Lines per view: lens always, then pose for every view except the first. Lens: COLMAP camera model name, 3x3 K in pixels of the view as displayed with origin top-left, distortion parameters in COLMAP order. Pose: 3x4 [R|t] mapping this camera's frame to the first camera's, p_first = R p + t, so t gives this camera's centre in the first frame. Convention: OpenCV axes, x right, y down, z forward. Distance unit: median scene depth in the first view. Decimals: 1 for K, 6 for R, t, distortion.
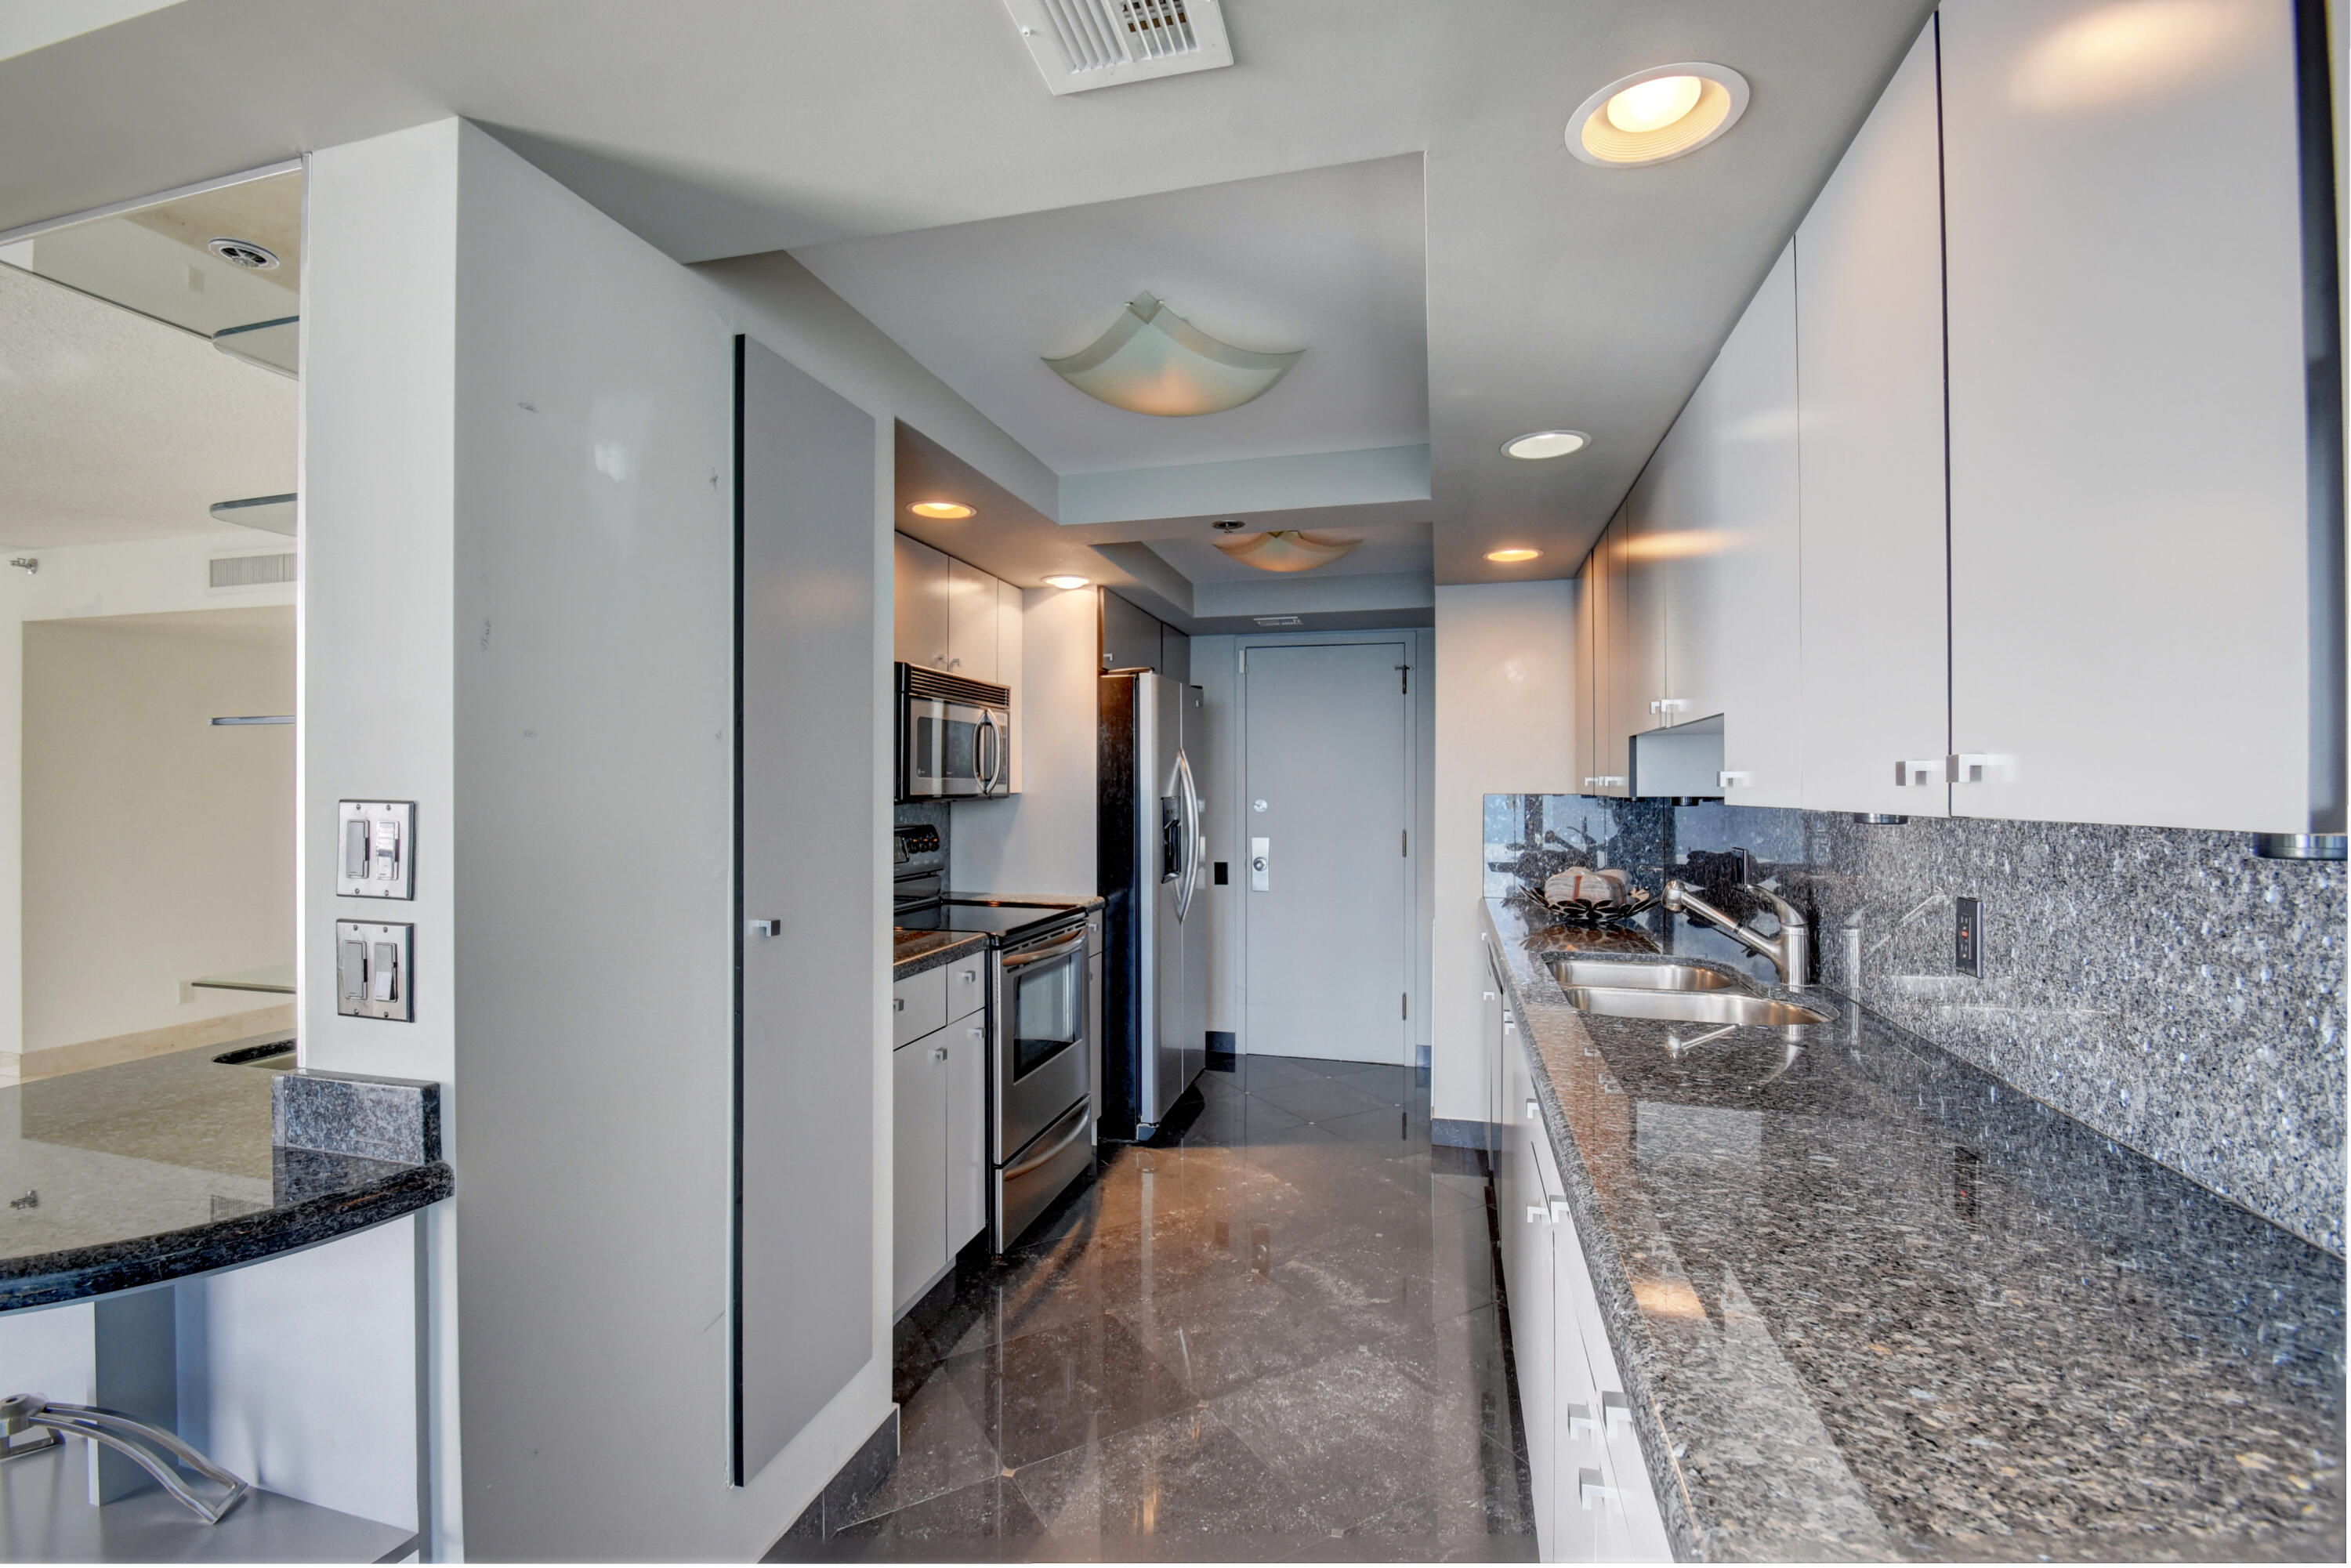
lens RADIAL K [[1028.4, 0, 1160.0], [0, 1028.4, 783.8], [0, 0, 1]] dist [0.016430, -0.019577]
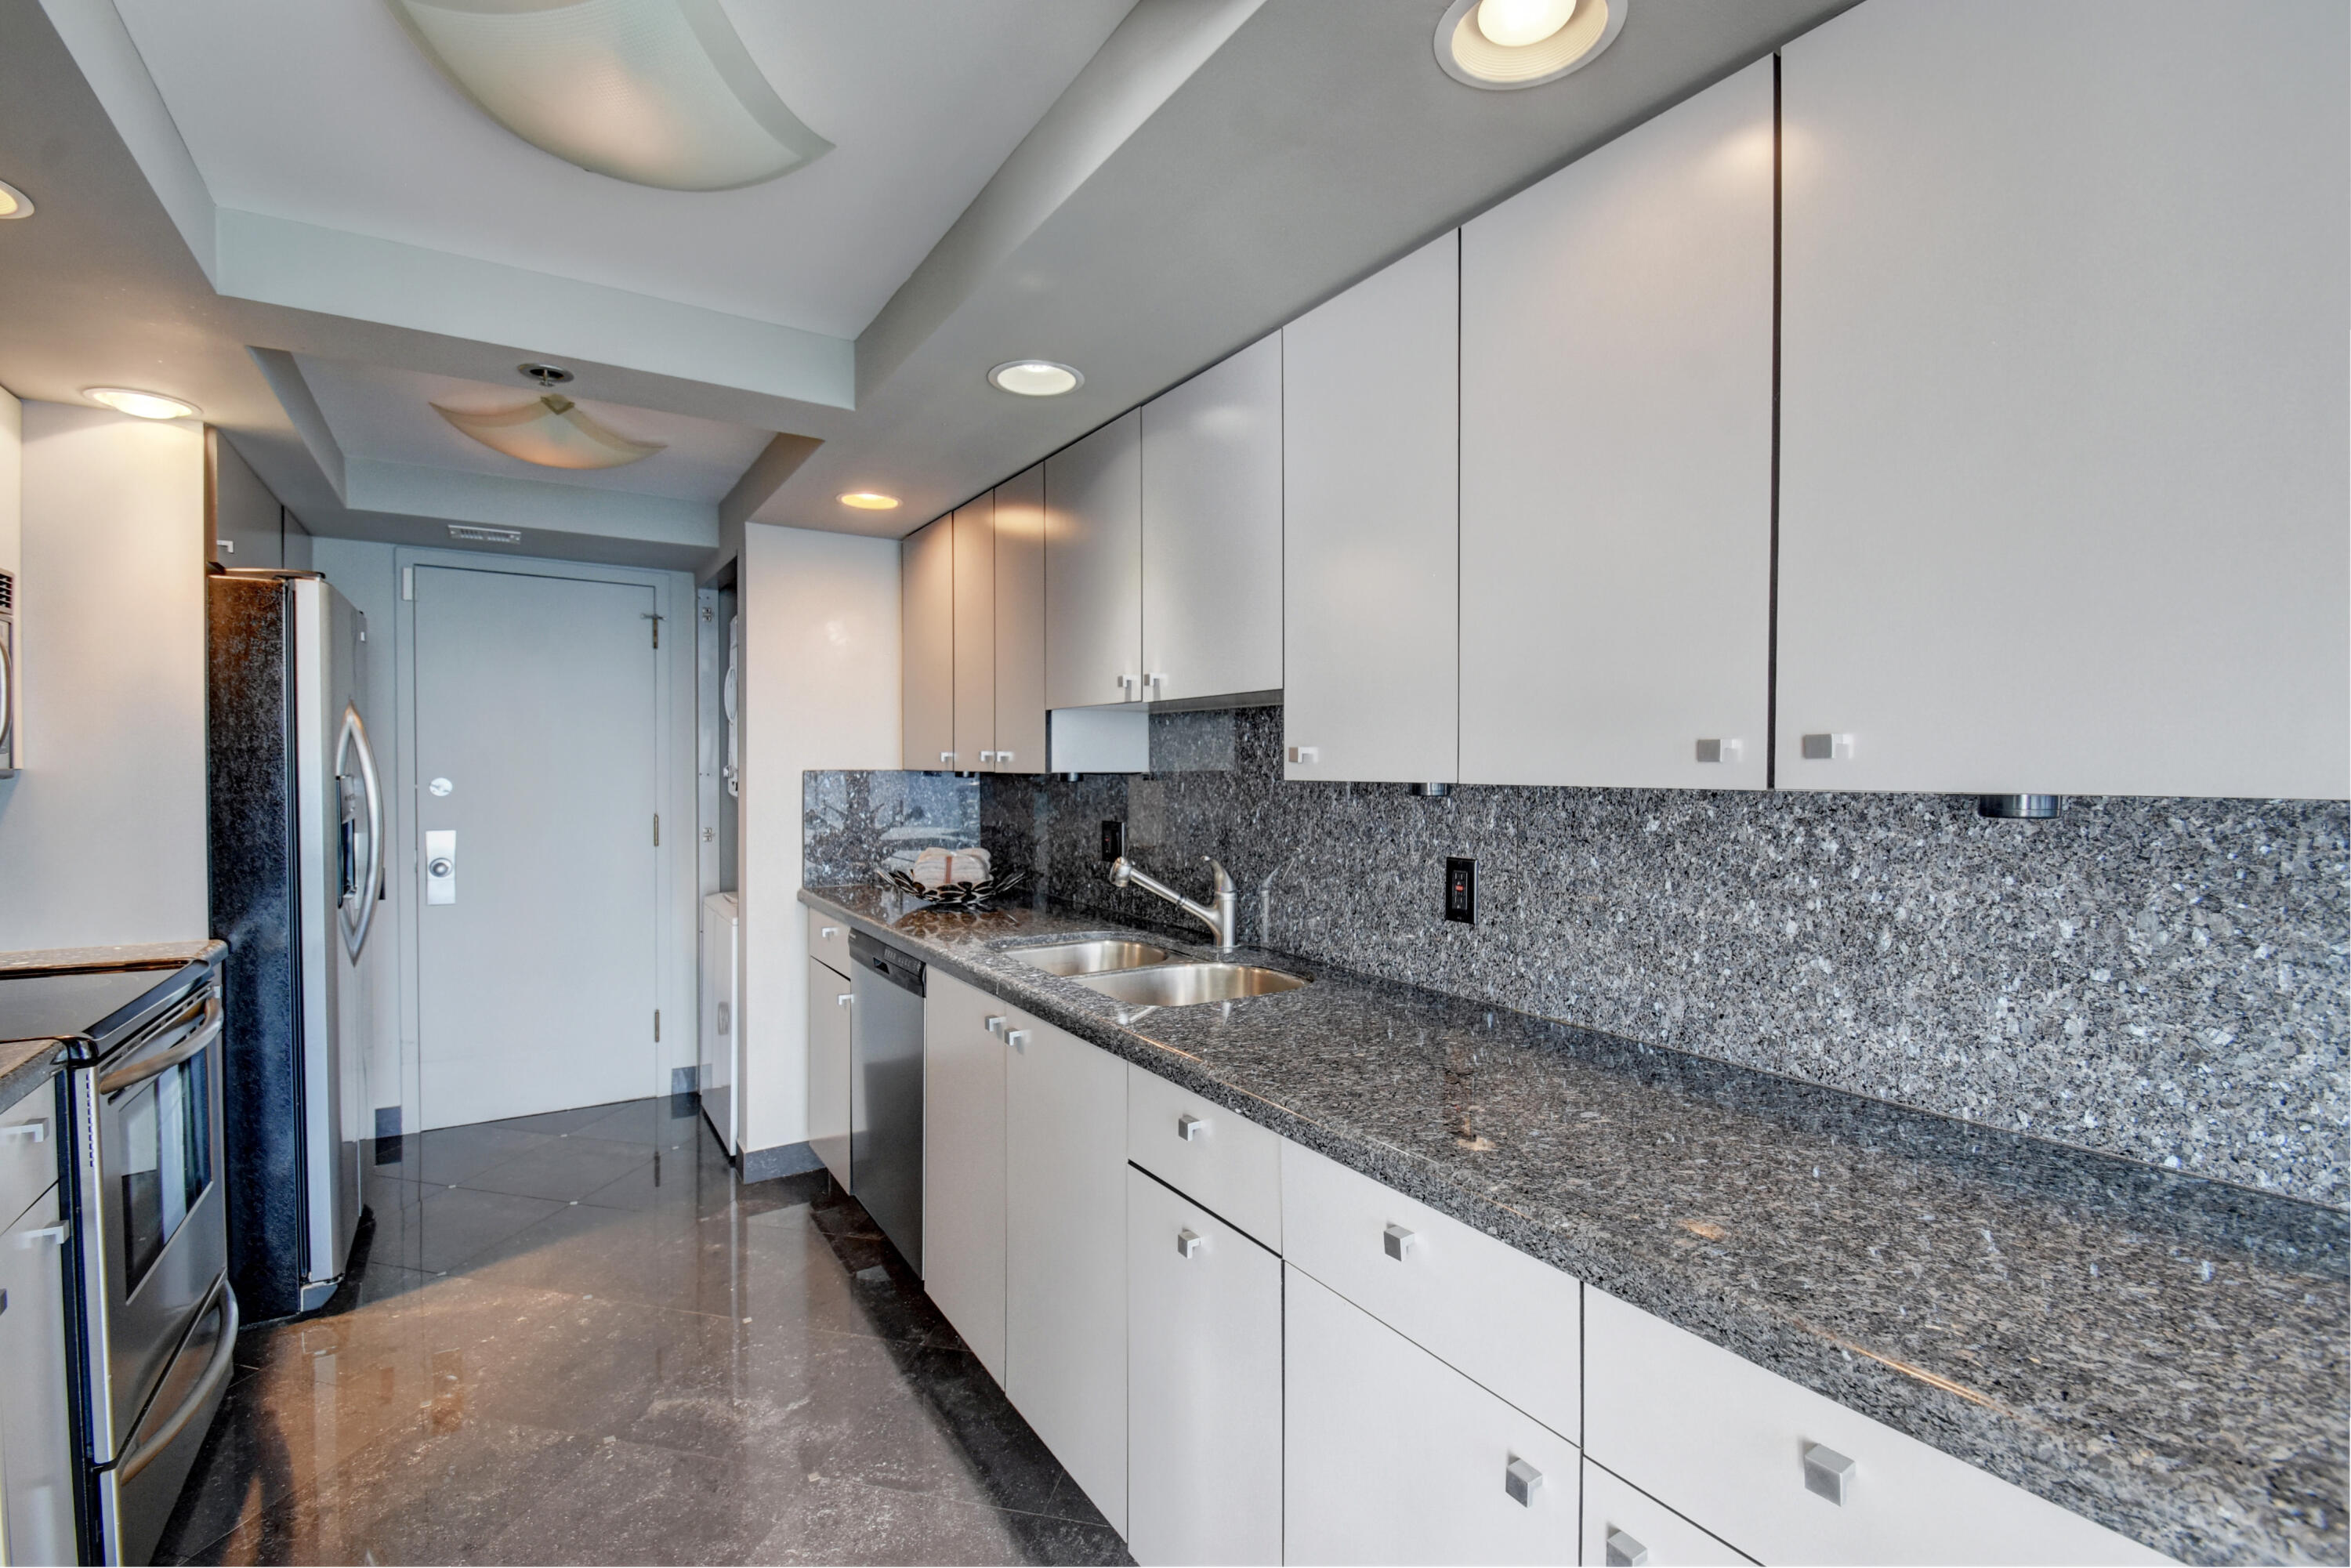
lens RADIAL K [[1028.4, 0, 1160.0], [0, 1028.4, 783.8], [0, 0, 1]] dist [0.016430, -0.019577]
pose [[0.676347, -0.010970, 0.736501, -0.226002], [-0.006108, 0.999771, 0.020501, 0.002940], [-0.736557, -0.018365, 0.676126, 0.326035]]
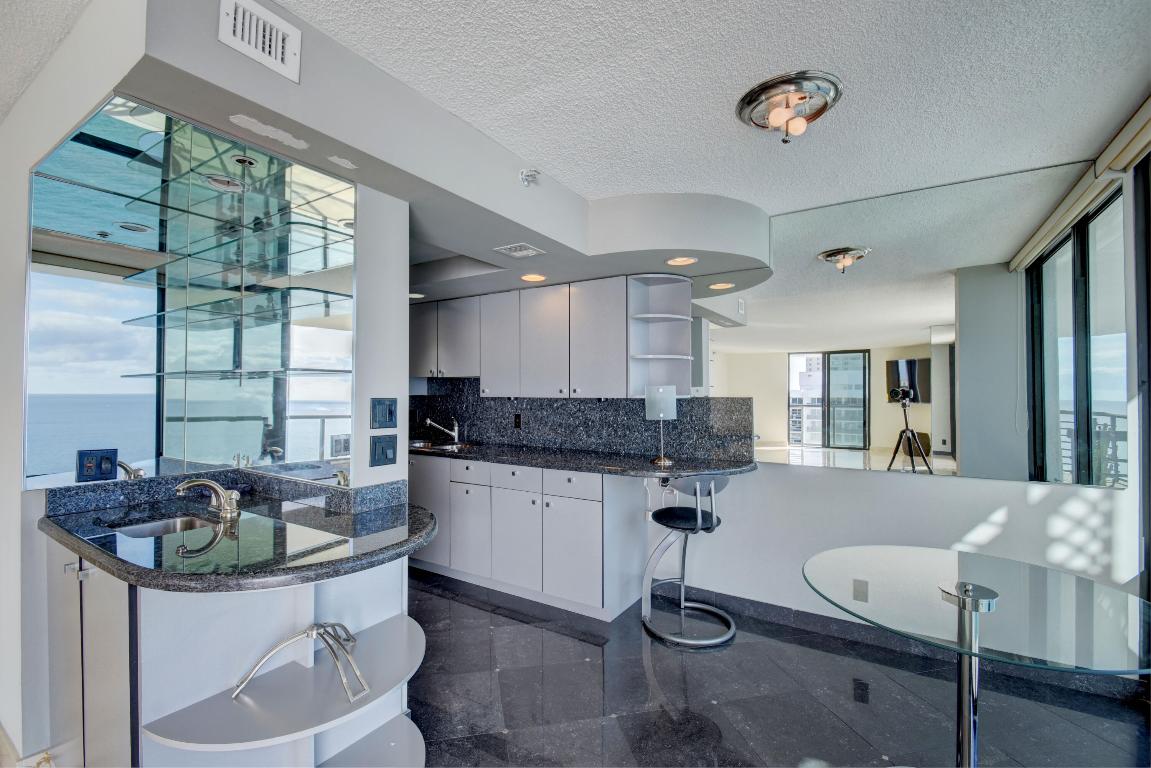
lens RADIAL K [[503.5, 0, 567.9], [0, 503.5, 383.9], [0, 0, 1]] dist [0.016430, -0.019577]
pose [[0.307231, 0.012407, 0.951554, -1.146773], [-0.005639, 0.999921, -0.011217, -0.010906], [-0.951618, -0.001919, 0.307277, -0.029910]]
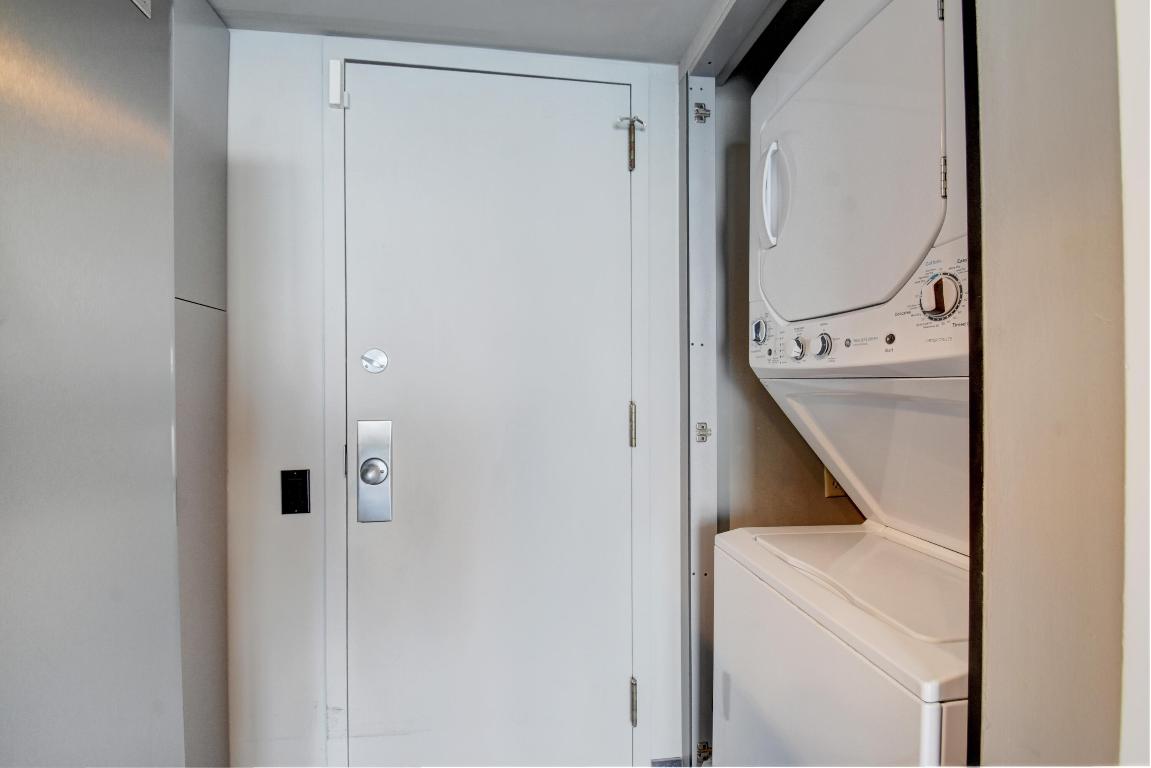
lens RADIAL K [[503.5, 0, 567.9], [0, 503.5, 383.9], [0, 0, 1]] dist [0.016430, -0.019577]
pose [[0.920650, -0.004193, 0.390367, 0.208733], [0.002036, 0.999980, 0.005942, 0.075549], [-0.390384, -0.004676, 0.920640, 1.716503]]
